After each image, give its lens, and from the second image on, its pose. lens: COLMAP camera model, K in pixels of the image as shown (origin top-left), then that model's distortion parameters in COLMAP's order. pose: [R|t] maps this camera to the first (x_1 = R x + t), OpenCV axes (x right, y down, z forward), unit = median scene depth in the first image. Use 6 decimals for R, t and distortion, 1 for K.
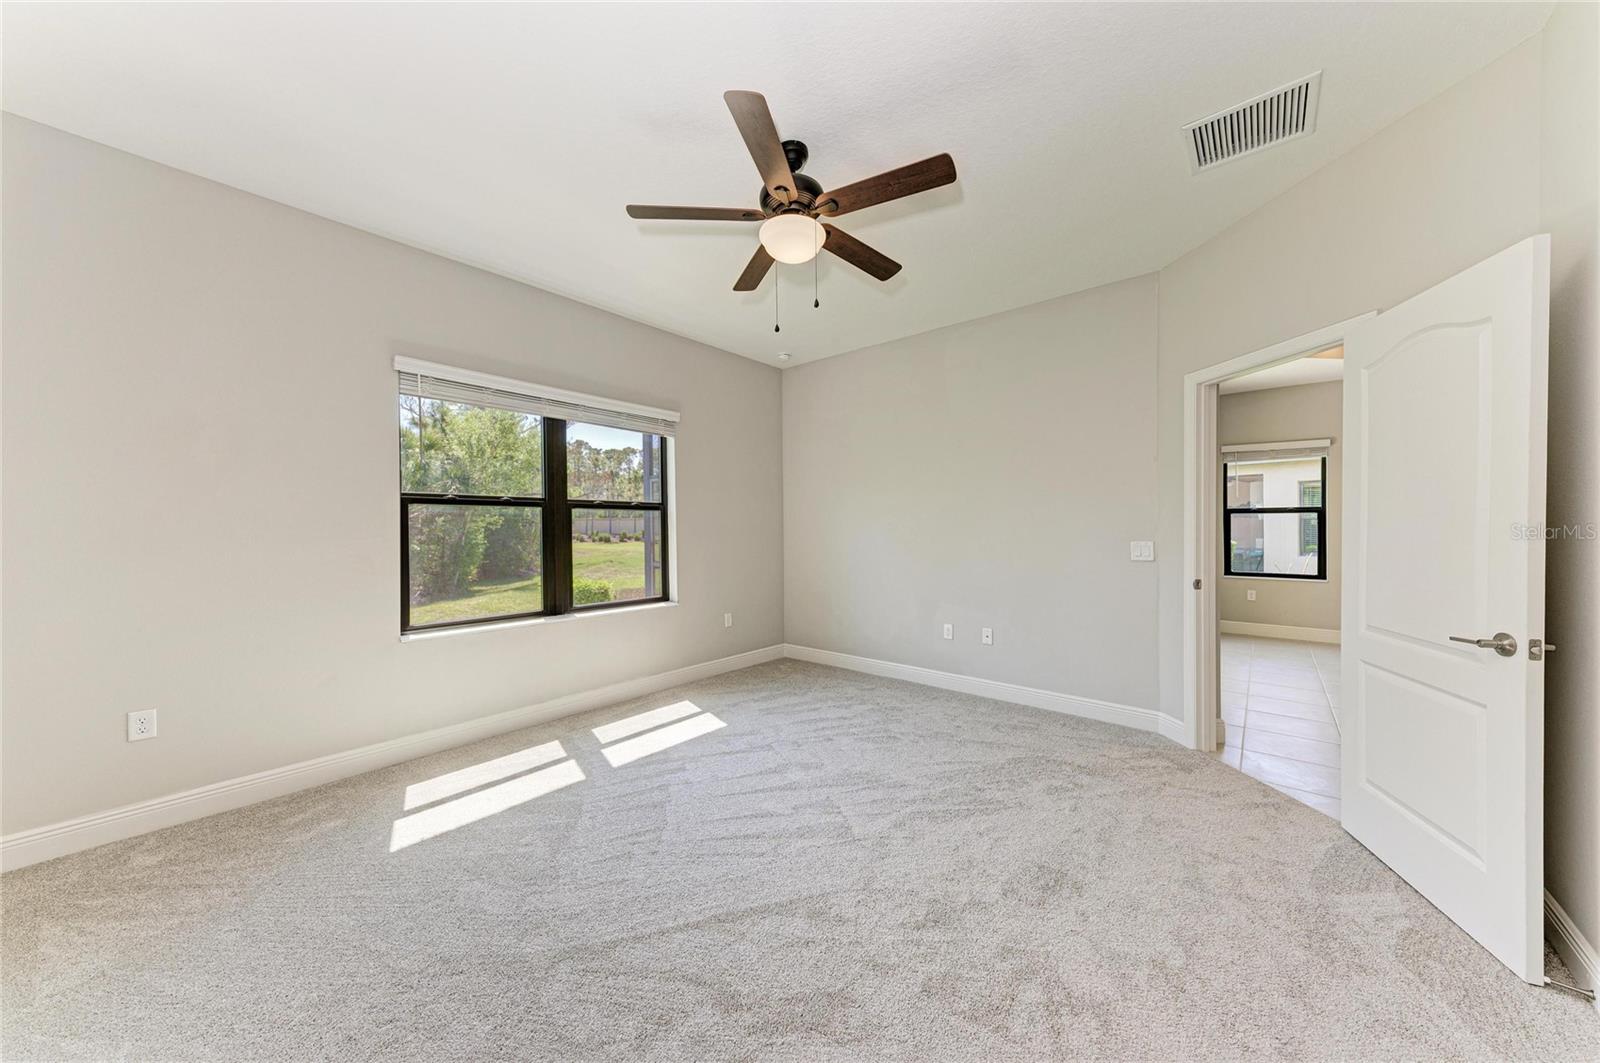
lens RADIAL K [[531.1, 0, 797.1], [0, 531.1, 531.1], [0, 0, 1]] dist [-0.000098, -0.000013]
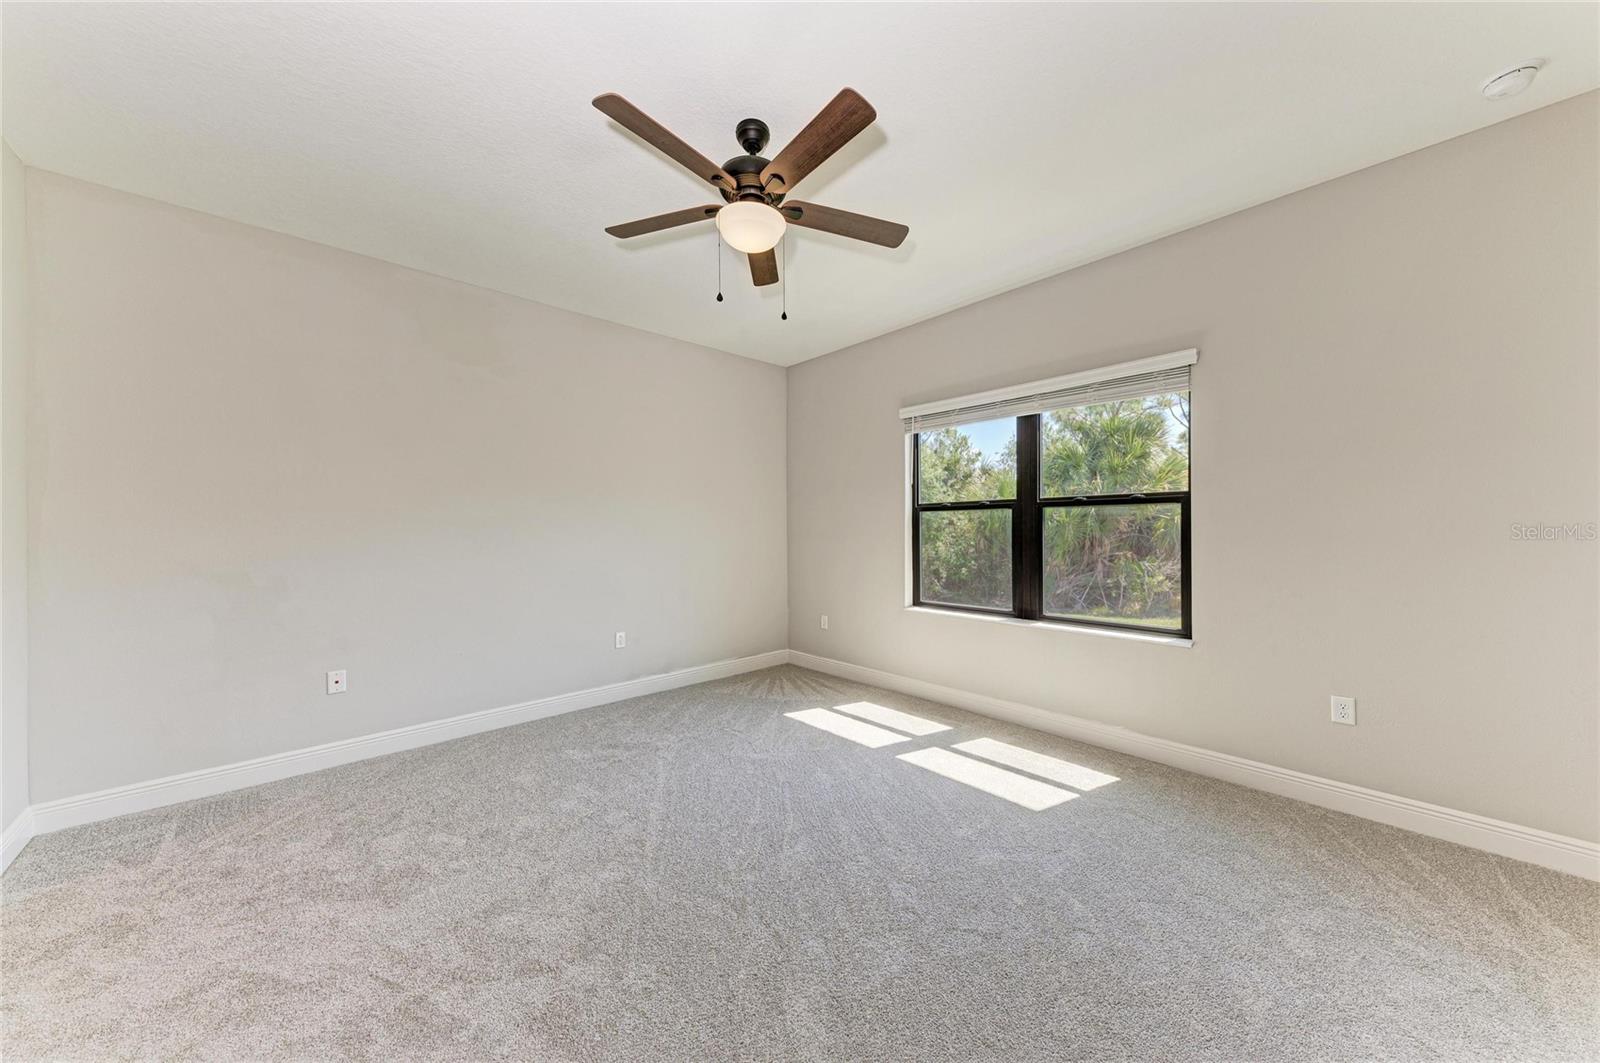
lens RADIAL K [[554.6, 0, 805.5], [0, 554.6, 527.5], [0, 0, 1]] dist [0.044775, -0.000034]
pose [[-0.101052, 0.001460, -0.994880, 0.613062], [-0.004070, 0.999990, 0.001881, -0.009881], [0.994873, 0.004239, -0.101045, 0.722904]]
